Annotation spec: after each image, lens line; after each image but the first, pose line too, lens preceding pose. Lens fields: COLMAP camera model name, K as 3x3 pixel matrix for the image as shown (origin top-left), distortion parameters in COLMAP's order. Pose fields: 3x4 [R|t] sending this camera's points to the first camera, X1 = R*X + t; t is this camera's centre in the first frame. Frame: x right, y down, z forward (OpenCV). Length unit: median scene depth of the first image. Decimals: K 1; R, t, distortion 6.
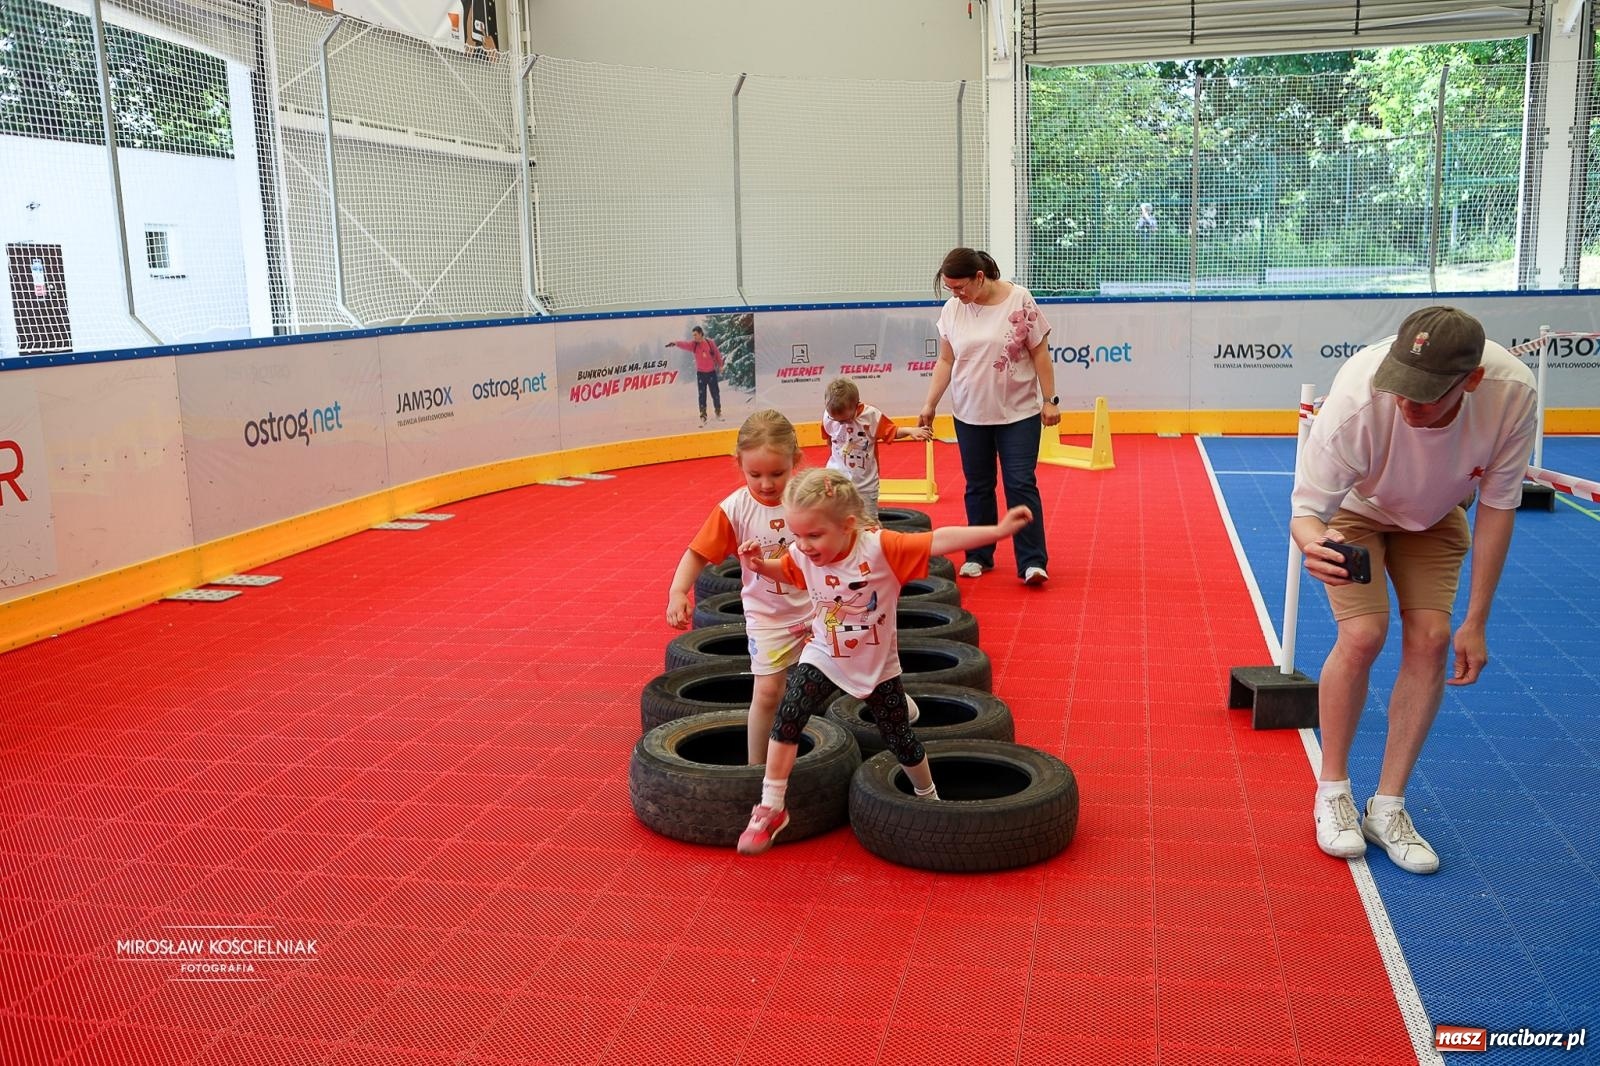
lens RADIAL K [[1480.9, 0, 793.4], [0, 1480.9, 531.1], [0, 0, 1]] dist [-0.066580, 0.096630]
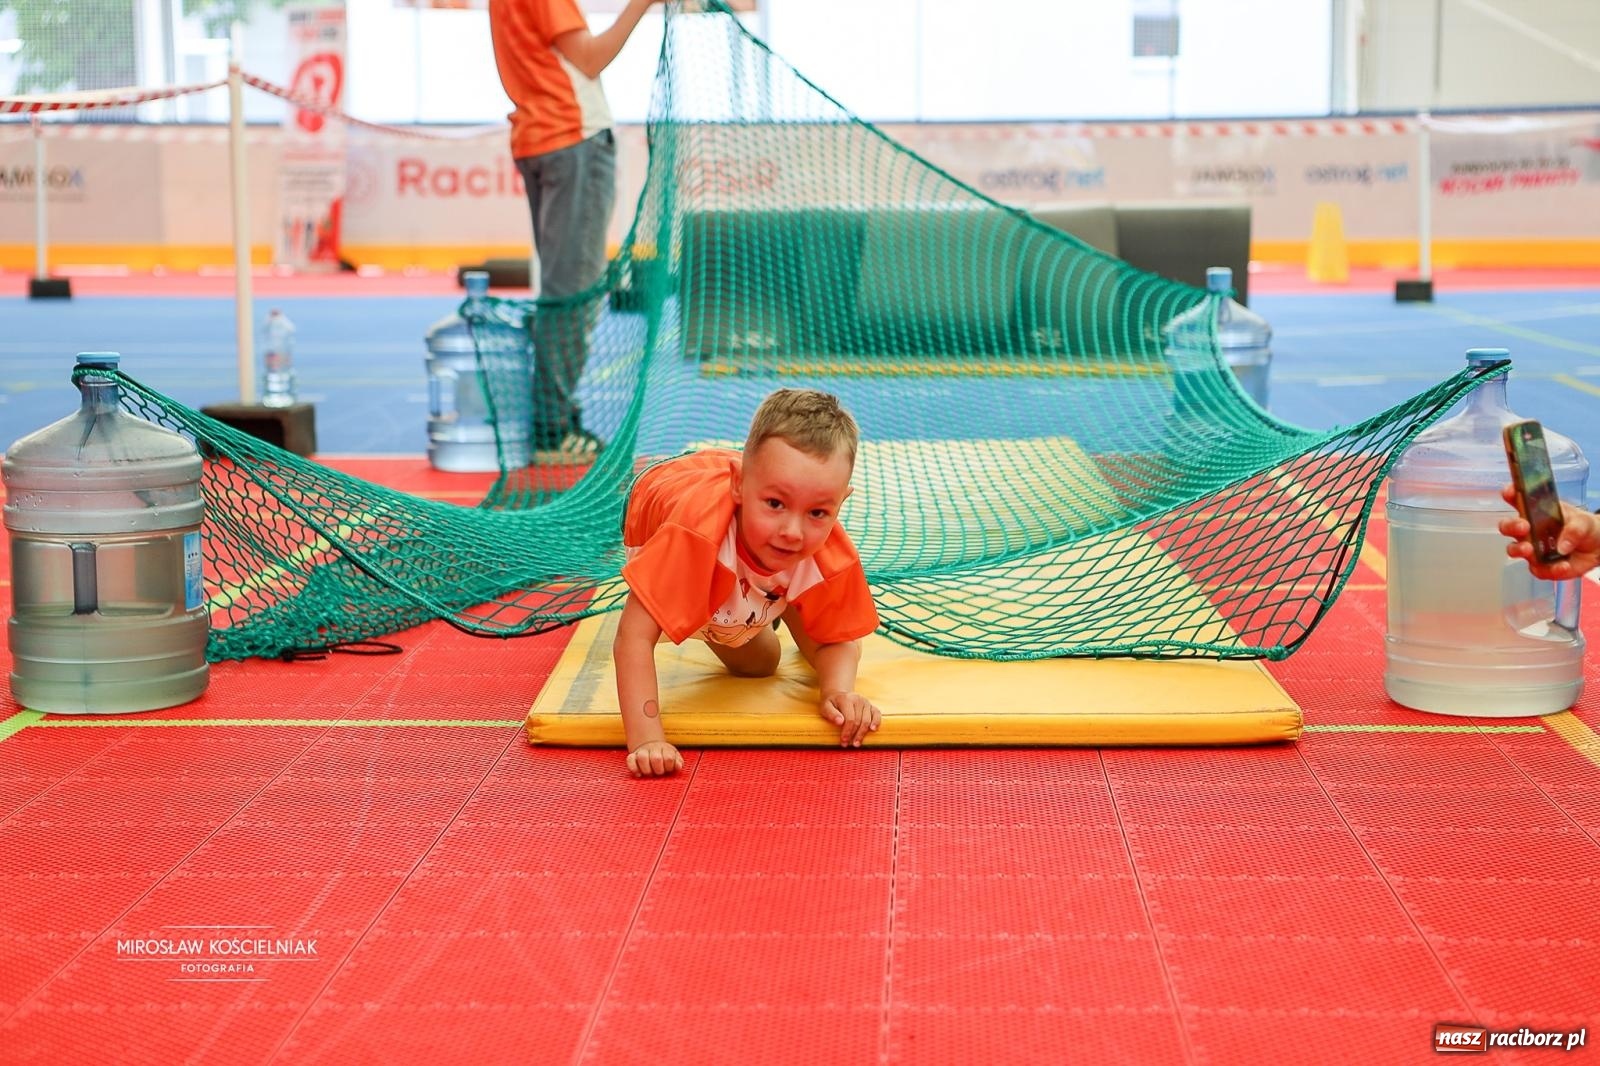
lens RADIAL K [[2996.8, 0, 800.0], [0, 2996.8, 533.0], [0, 0, 1]] dist [0.191628, 0.086567]
pose [[0.183592, 0.142357, -0.972640, 2.292545], [-0.165986, 0.979740, 0.112065, -0.021091], [0.968887, 0.140870, 0.203501, 0.195177]]
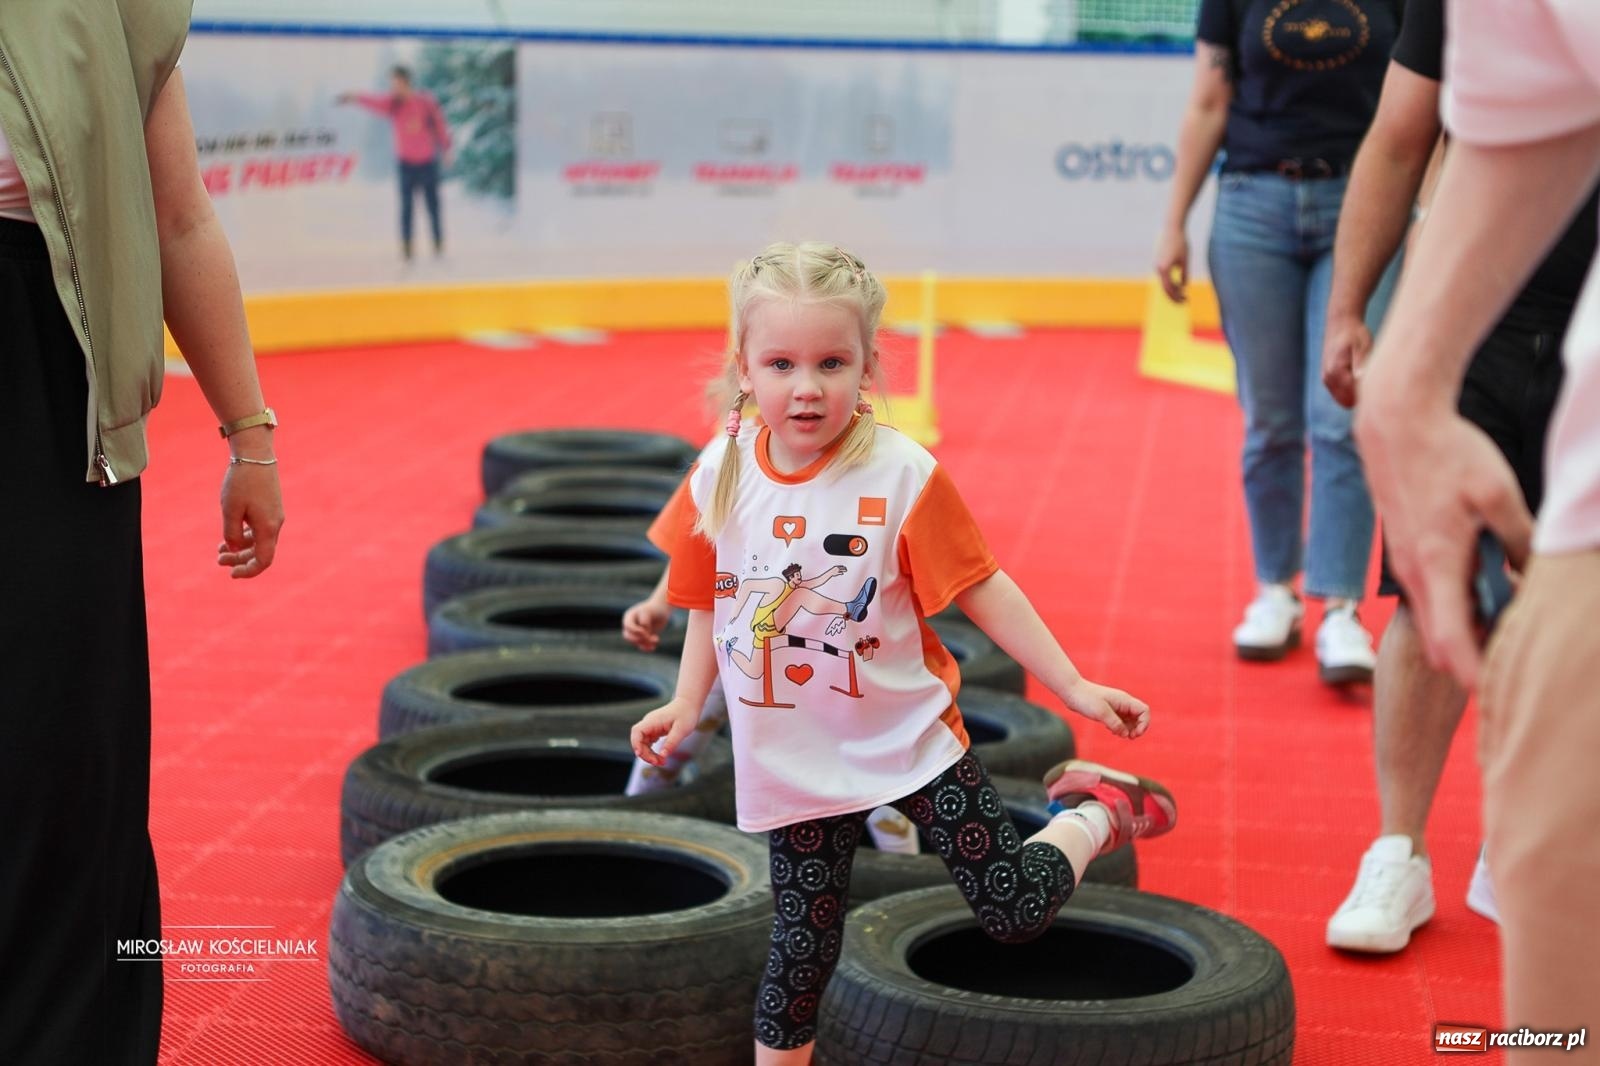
lens RADIAL K [[2996.8, 0, 800.0], [0, 2996.8, 533.0], [0, 0, 1]] dist [0.191628, 0.086567]
pose [[0.995337, 0.036437, 0.089317, -0.023675], [-0.036291, 0.999336, -0.003252, 0.015487], [-0.089376, -0.000004, 0.995998, 0.018579]]
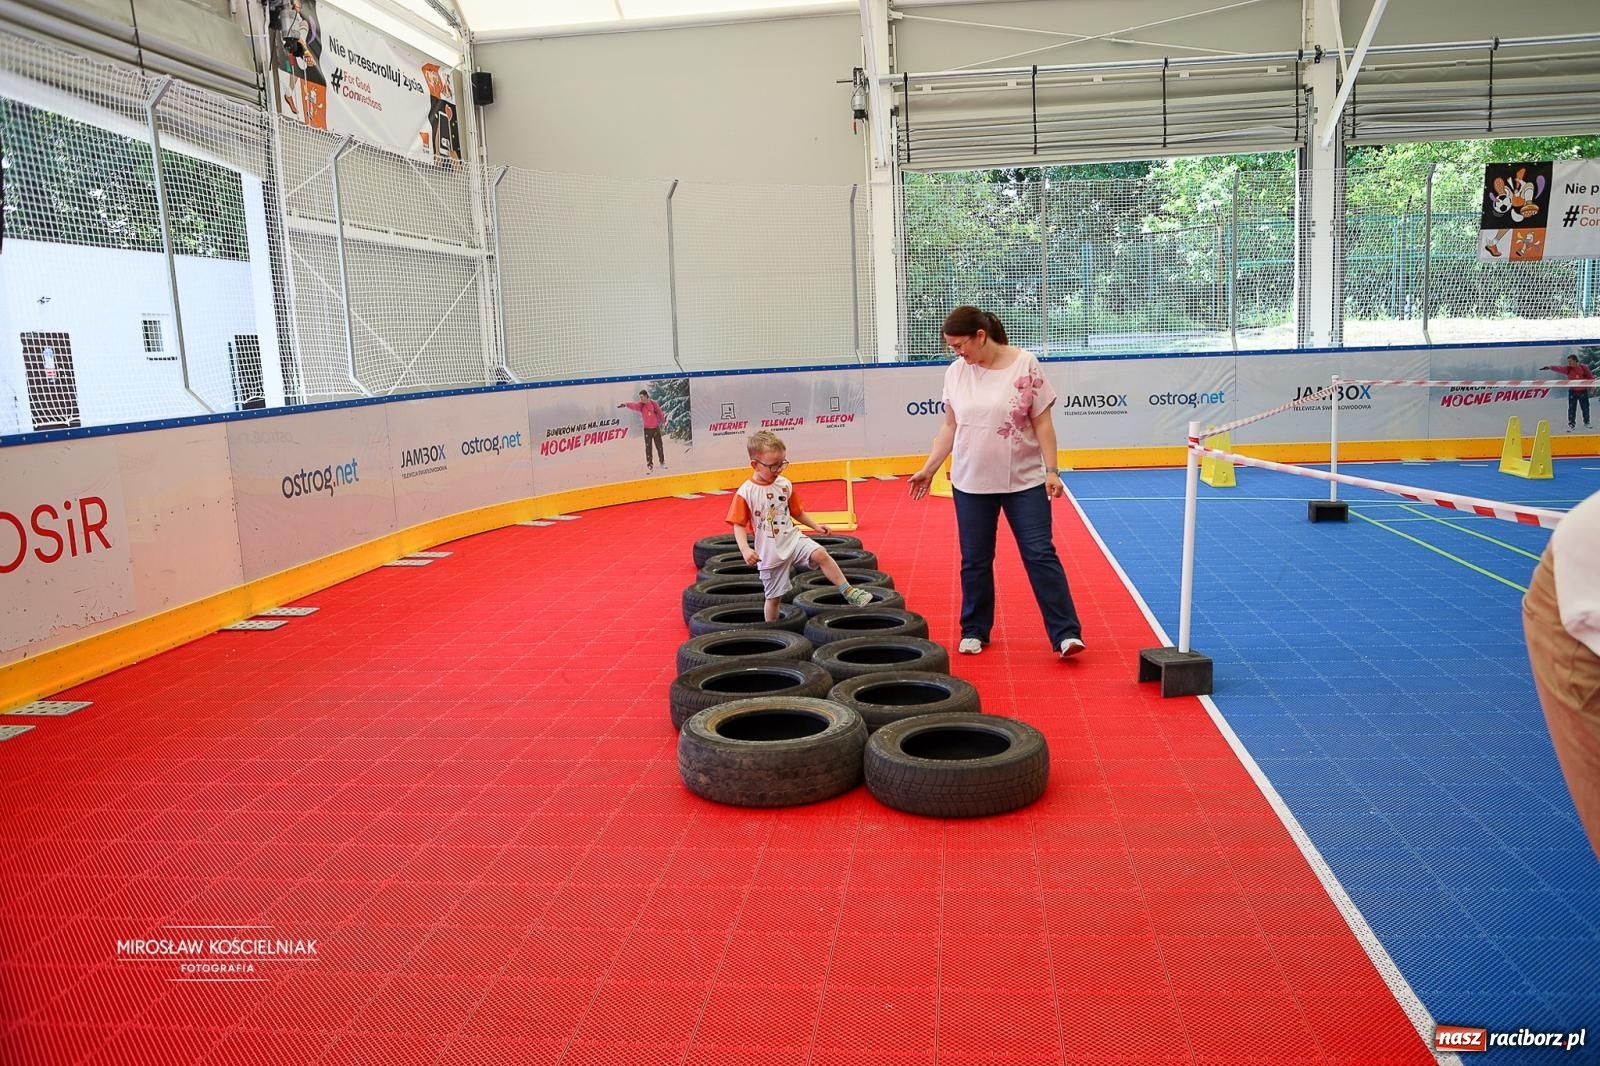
lens RADIAL K [[1246.0, 0, 792.9], [0, 1246.0, 530.6], [0, 0, 1]] dist [-0.079430, 0.064605]
pose [[0.995947, -0.029307, 0.085038, -0.043592], [0.031458, 0.999215, -0.024063, 0.004256], [-0.084266, 0.026641, 0.996087, -0.012493]]
